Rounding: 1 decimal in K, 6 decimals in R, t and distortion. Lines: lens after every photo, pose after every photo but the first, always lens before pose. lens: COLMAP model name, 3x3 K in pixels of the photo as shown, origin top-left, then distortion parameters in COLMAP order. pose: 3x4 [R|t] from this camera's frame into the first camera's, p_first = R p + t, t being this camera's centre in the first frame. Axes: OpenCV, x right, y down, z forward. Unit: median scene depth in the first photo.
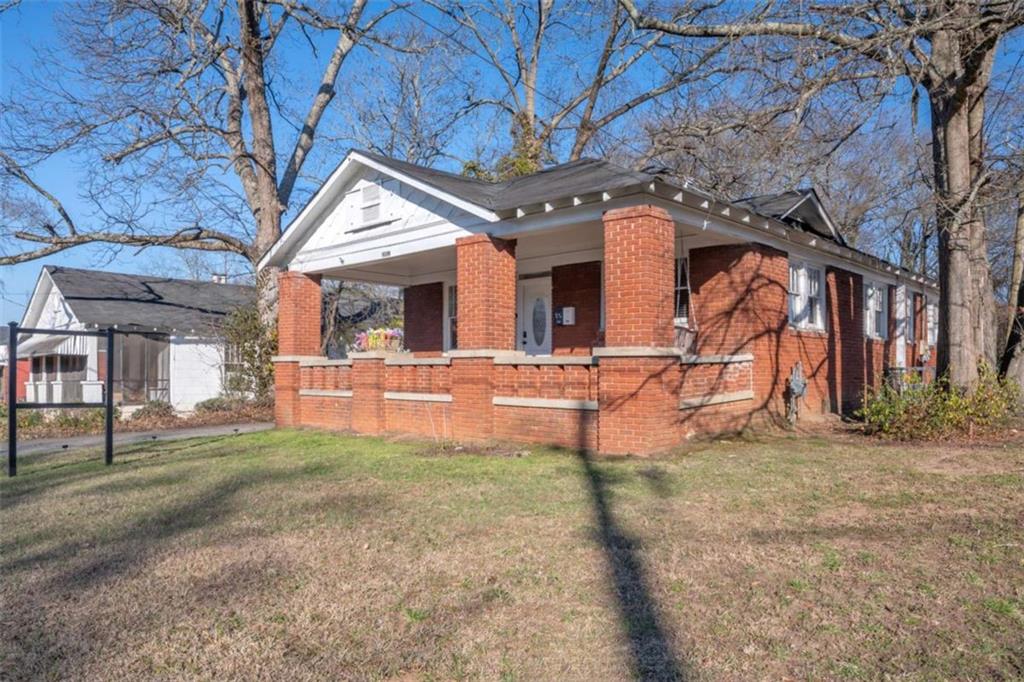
lens RADIAL K [[729.4, 0, 515.1], [0, 729.4, 360.5], [0, 0, 1]] dist [-0.064343, -0.000238]
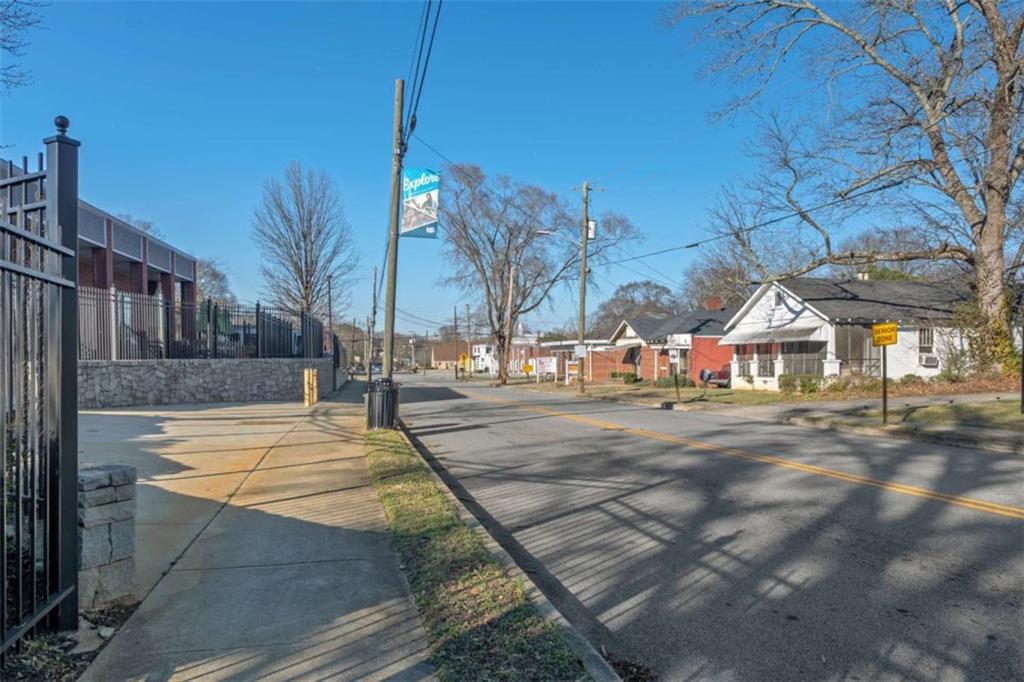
lens RADIAL K [[720.3, 0, 513.6], [0, 720.3, 359.1], [0, 0, 1]] dist [-0.007759, -0.001203]
pose [[0.820947, 0.002838, -0.570998, -0.475433], [0.011283, 0.999712, 0.021190, -0.014595], [0.570894, -0.023839, 0.820678, -0.763084]]
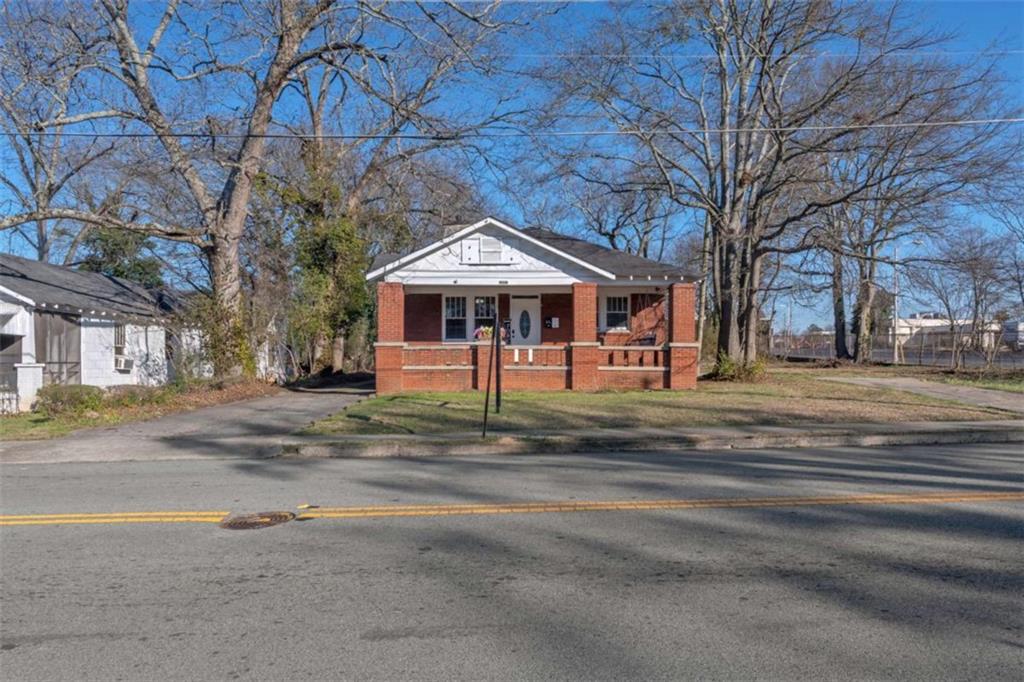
lens RADIAL K [[720.3, 0, 513.6], [0, 720.3, 359.1], [0, 0, 1]] dist [-0.007759, -0.001203]
pose [[0.735171, 0.000688, 0.677882, -1.196565], [-0.011111, 0.999877, 0.011035, 0.007960], [-0.677791, -0.015644, 0.735088, -0.209838]]
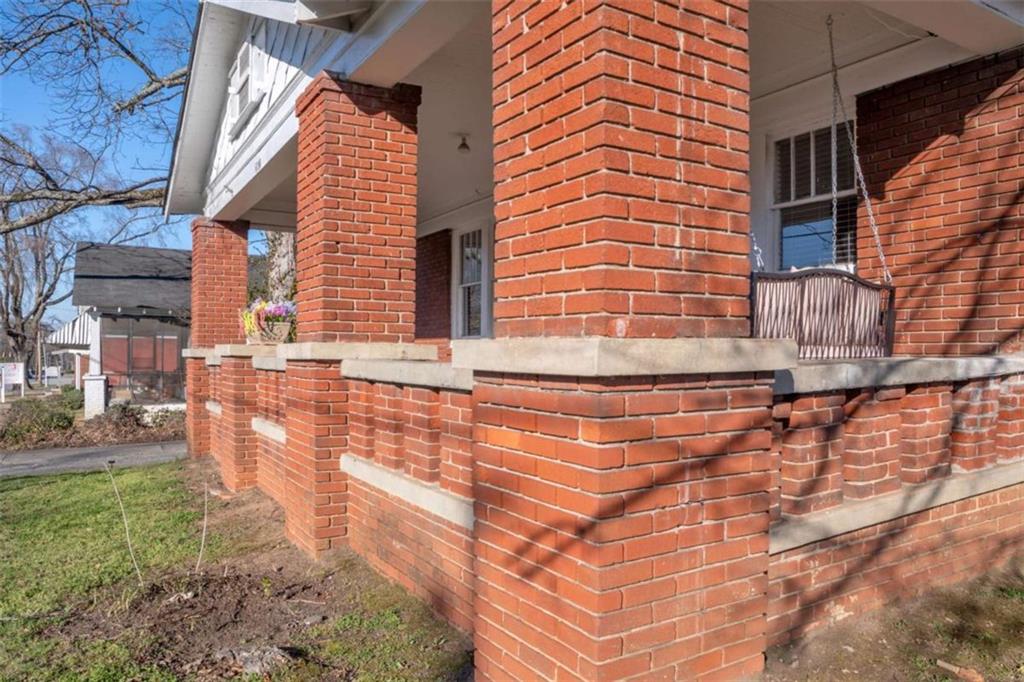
lens RADIAL K [[720.3, 0, 513.6], [0, 720.3, 359.1], [0, 0, 1]] dist [-0.007759, -0.001203]
pose [[0.966368, 0.000482, -0.257162, 0.142638], [0.005764, 0.999706, 0.023534, -0.011605], [0.257098, -0.024225, 0.966082, 0.500449]]
